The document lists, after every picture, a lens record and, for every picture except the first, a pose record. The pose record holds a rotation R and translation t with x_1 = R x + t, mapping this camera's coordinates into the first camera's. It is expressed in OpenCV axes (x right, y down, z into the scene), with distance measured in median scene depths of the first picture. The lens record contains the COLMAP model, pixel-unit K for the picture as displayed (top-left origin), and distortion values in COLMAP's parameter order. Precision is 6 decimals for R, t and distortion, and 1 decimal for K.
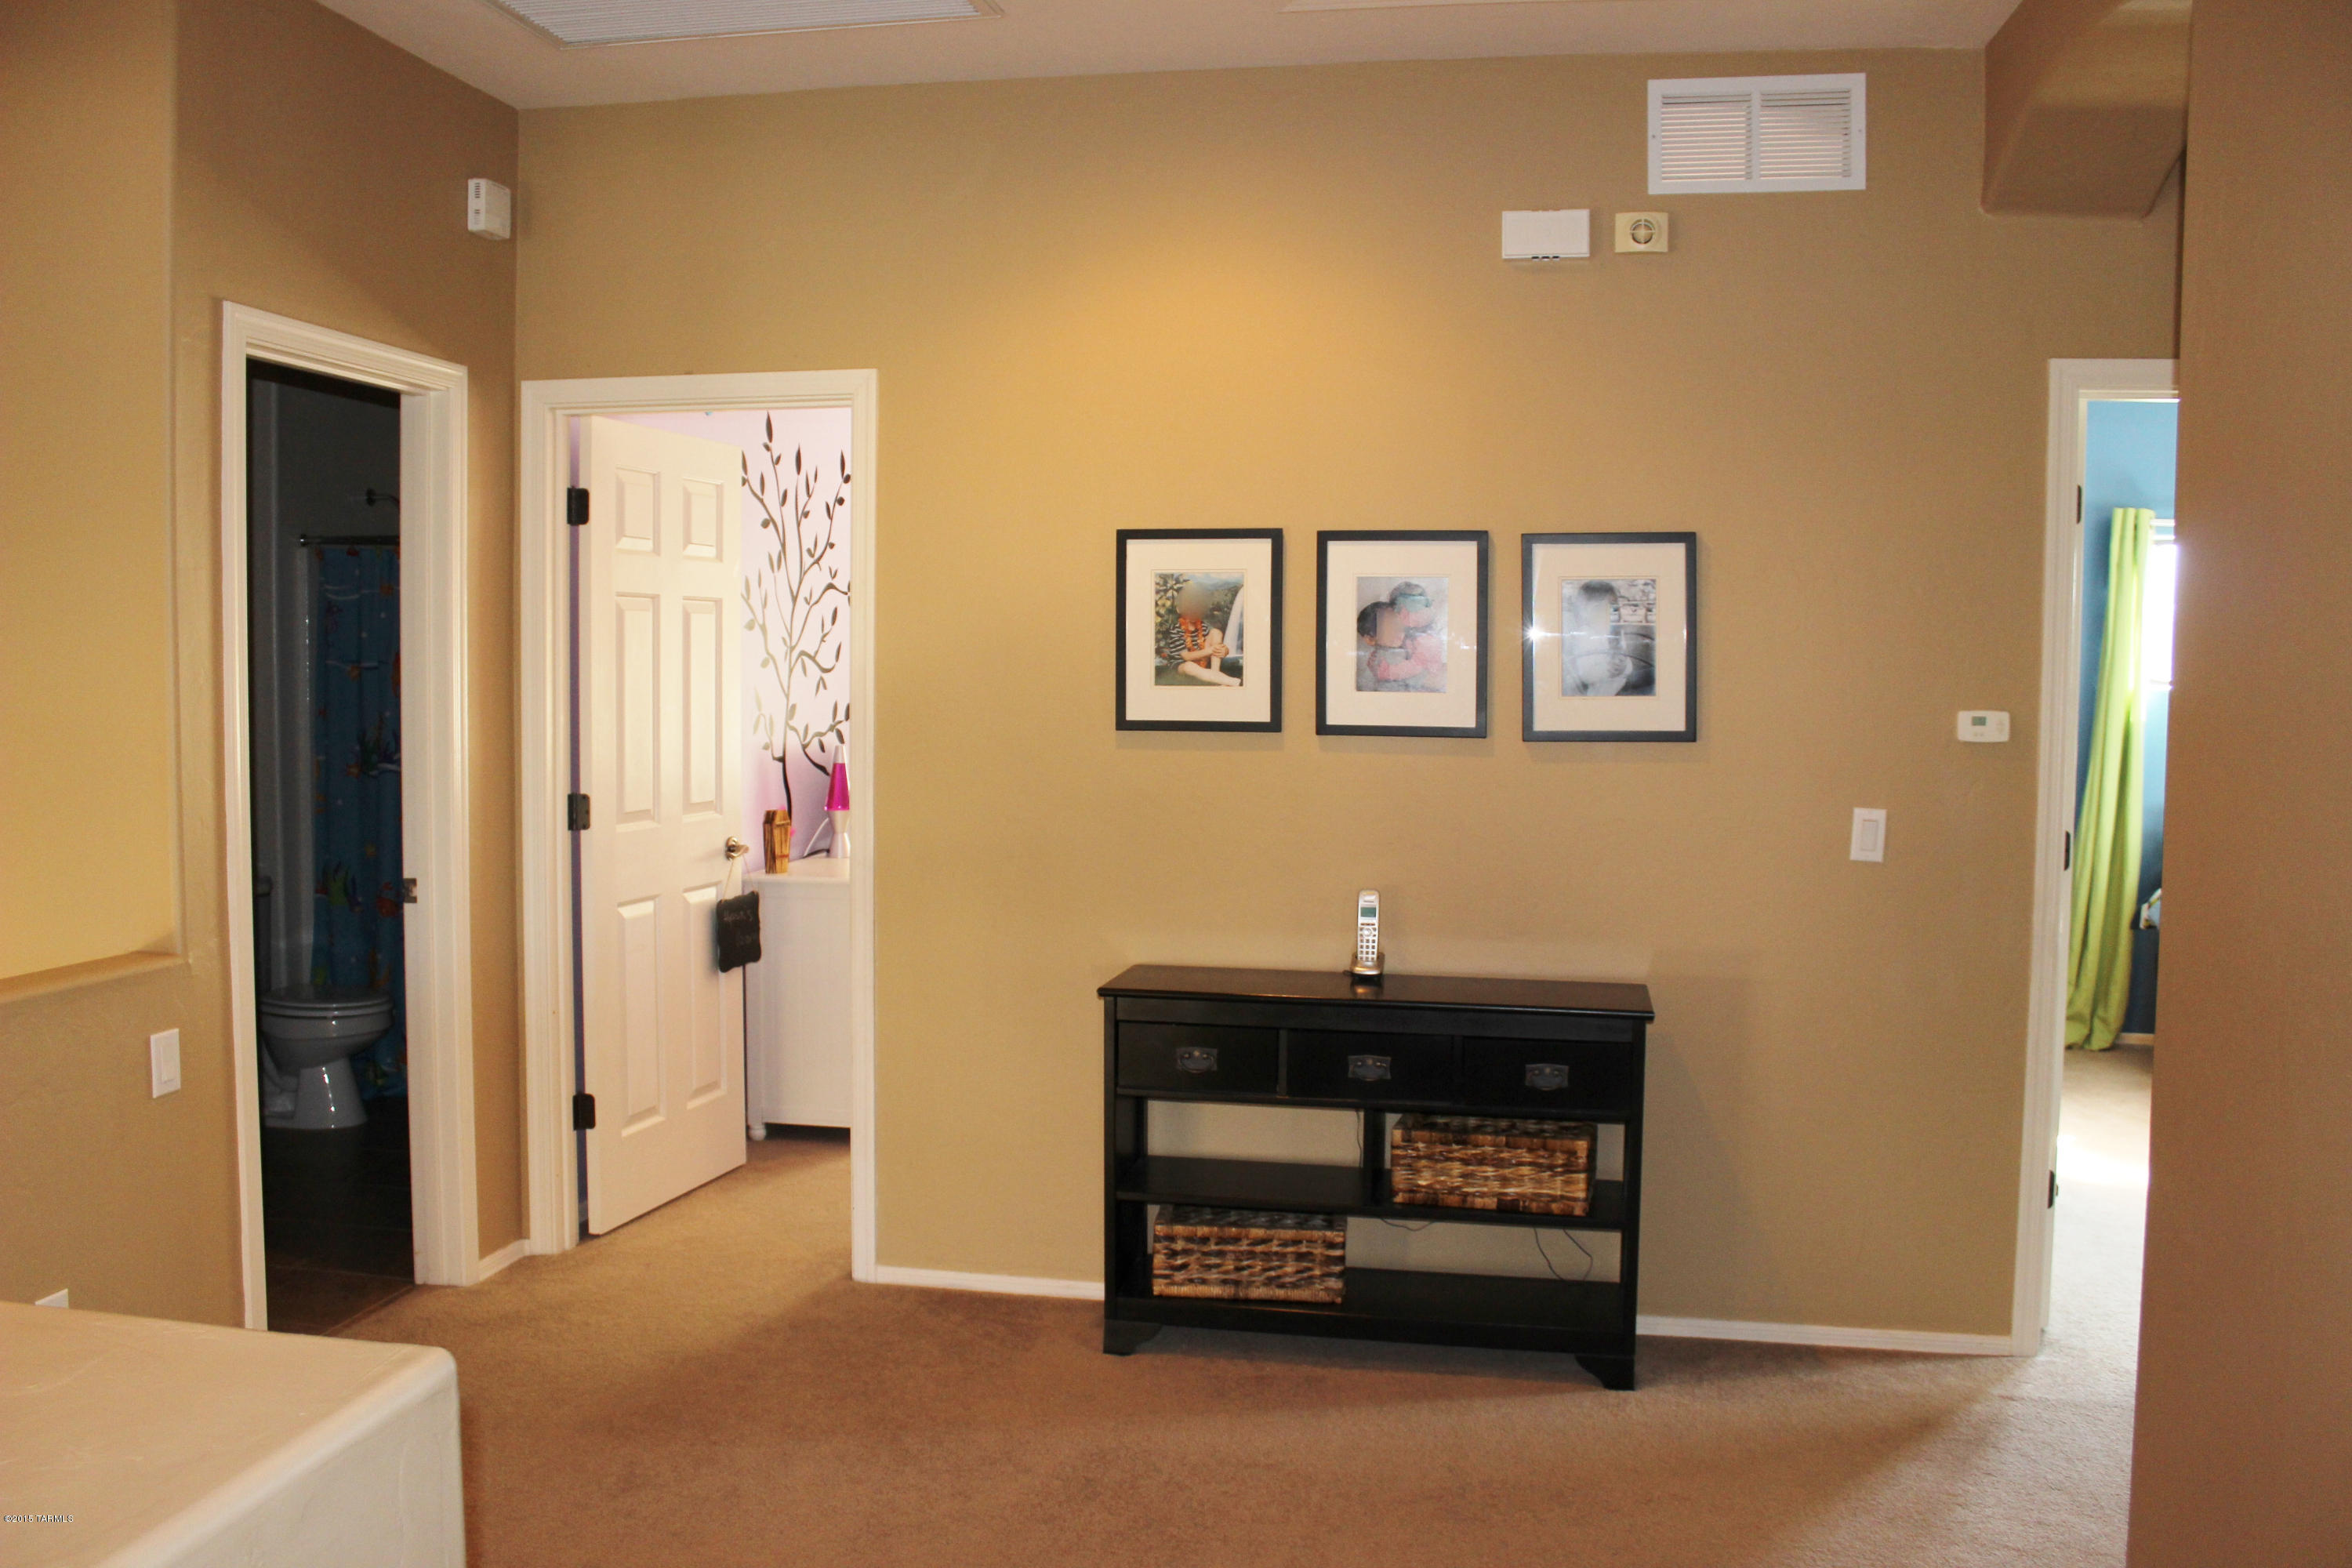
lens RADIAL K [[1935.5, 0, 1176.0], [0, 1935.5, 784.0], [0, 0, 1]] dist [-0.165579, 0.142590]
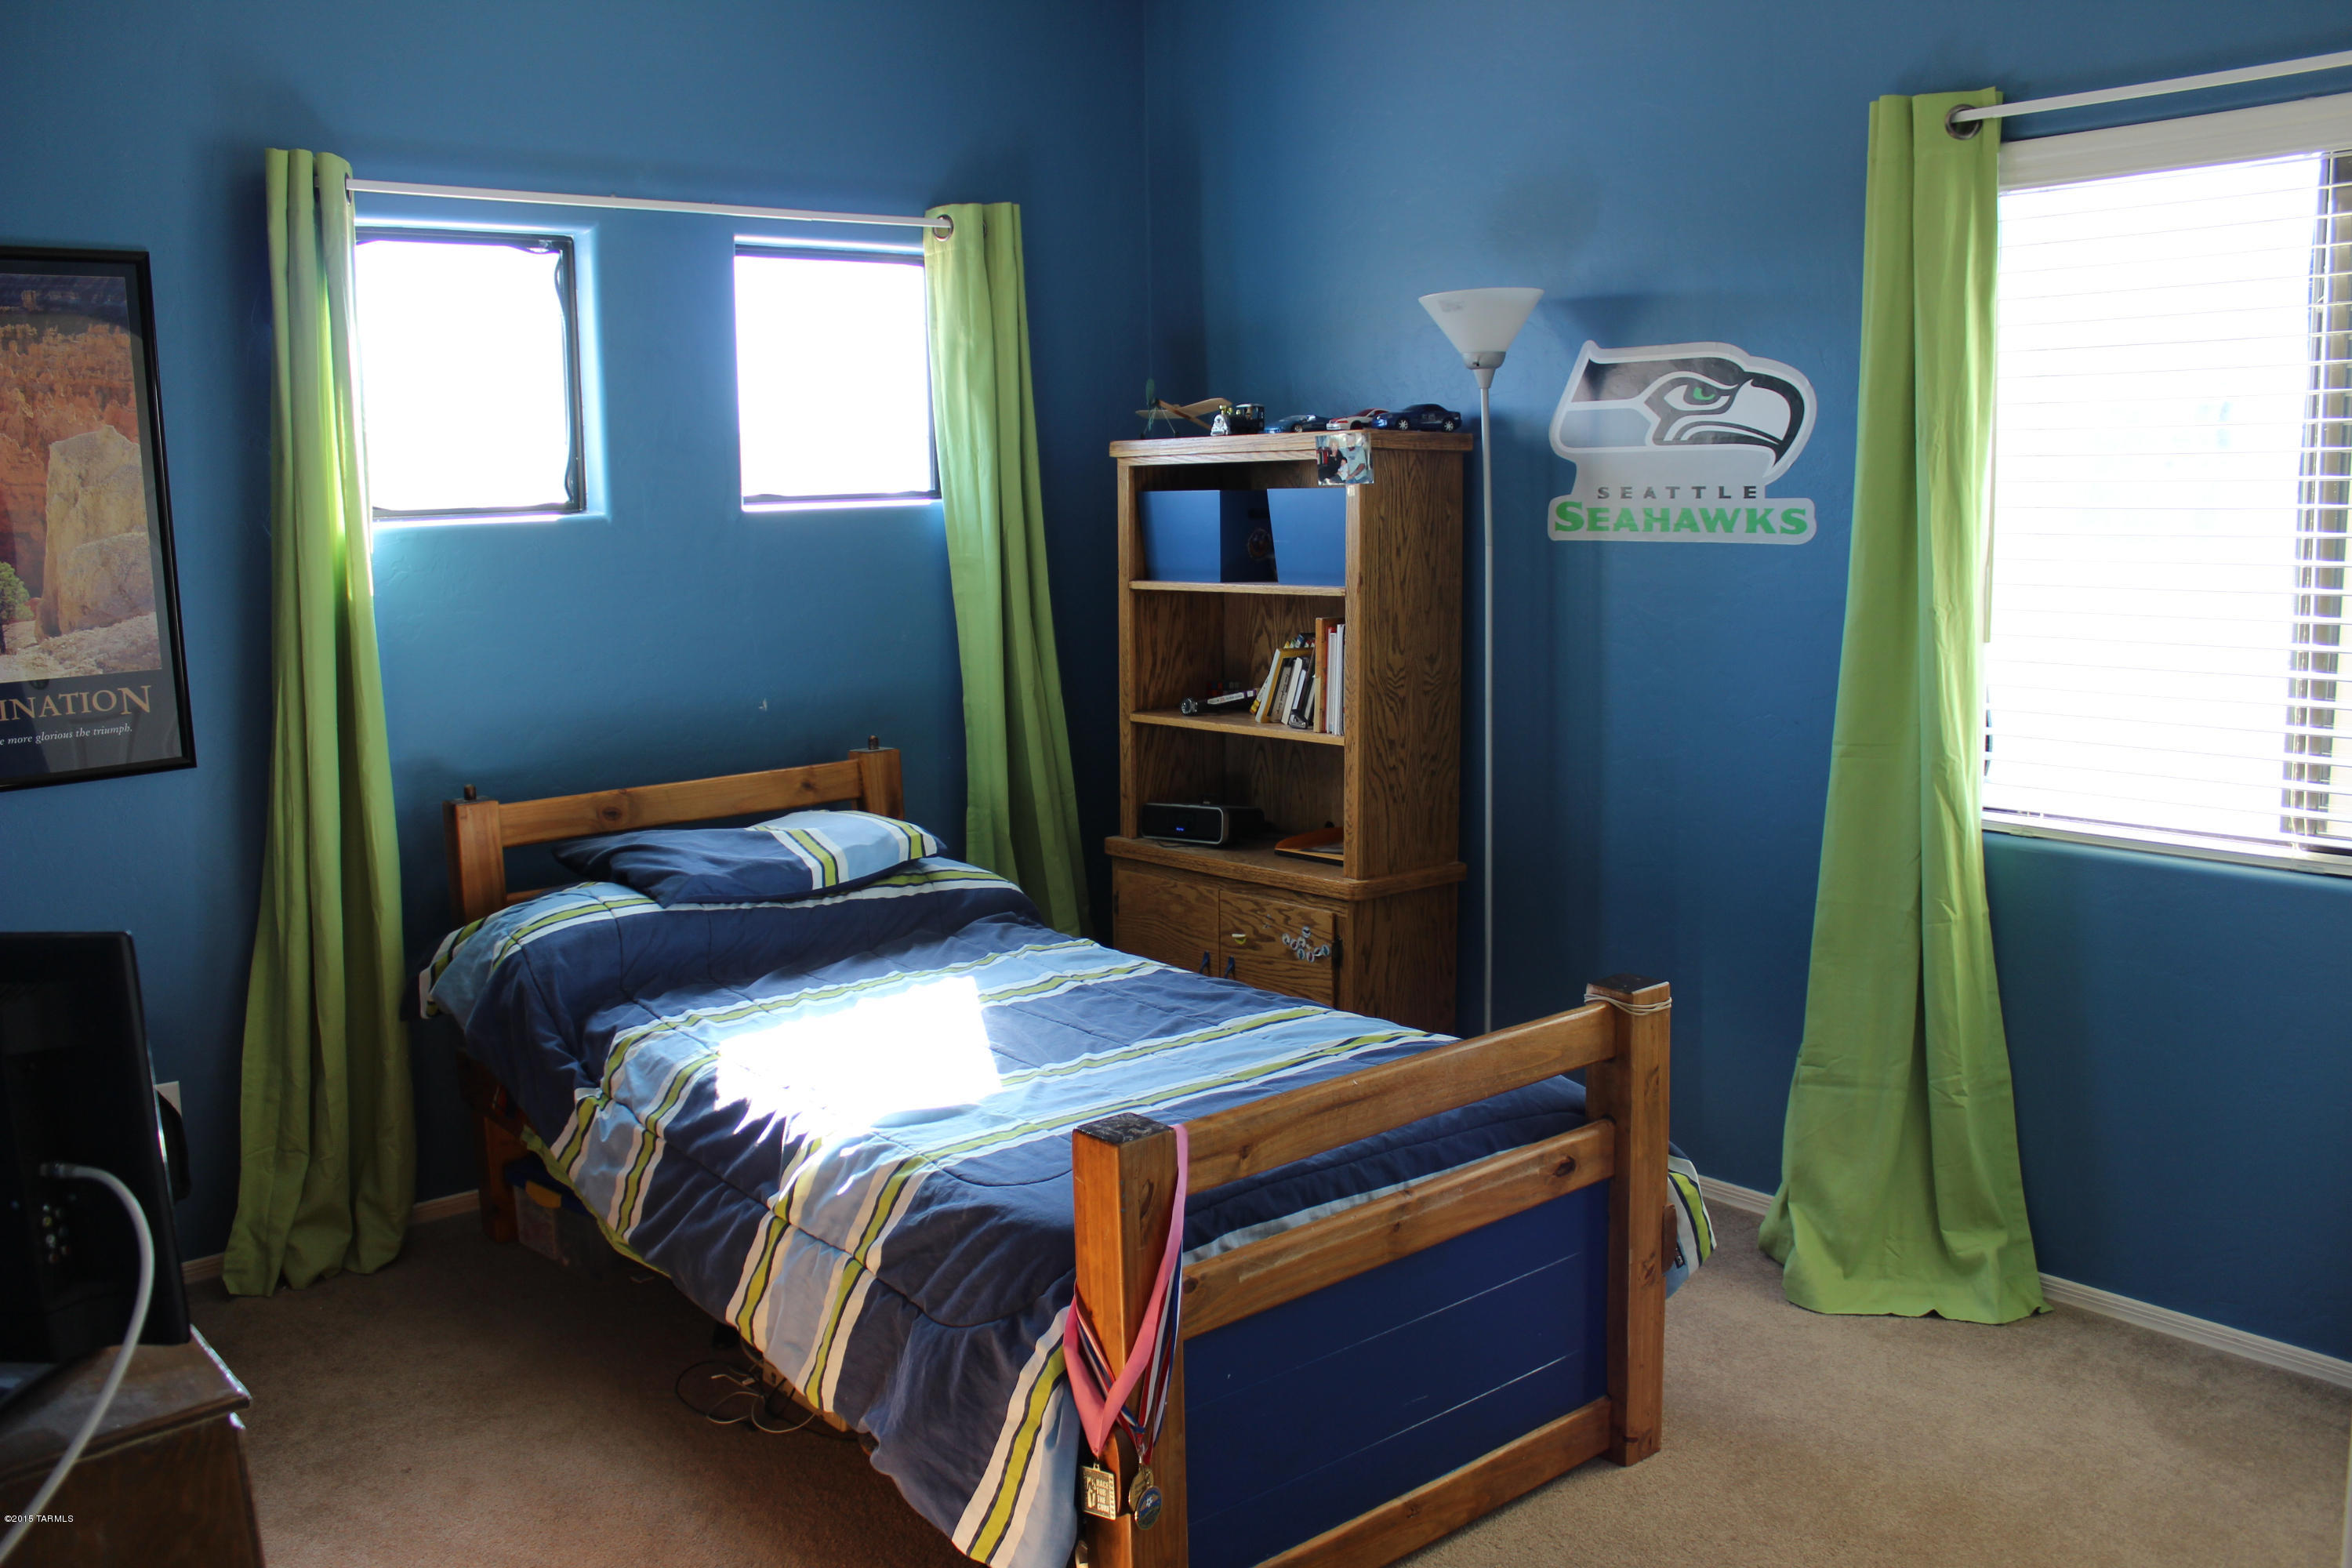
lens RADIAL K [[1935.5, 0, 1176.0], [0, 1935.5, 784.0], [0, 0, 1]] dist [-0.165579, 0.142590]
pose [[0.631403, -0.144624, 0.761850, 0.272109], [0.076542, 0.989280, 0.124361, -0.030644], [-0.771668, -0.020208, 0.635704, 0.532453]]
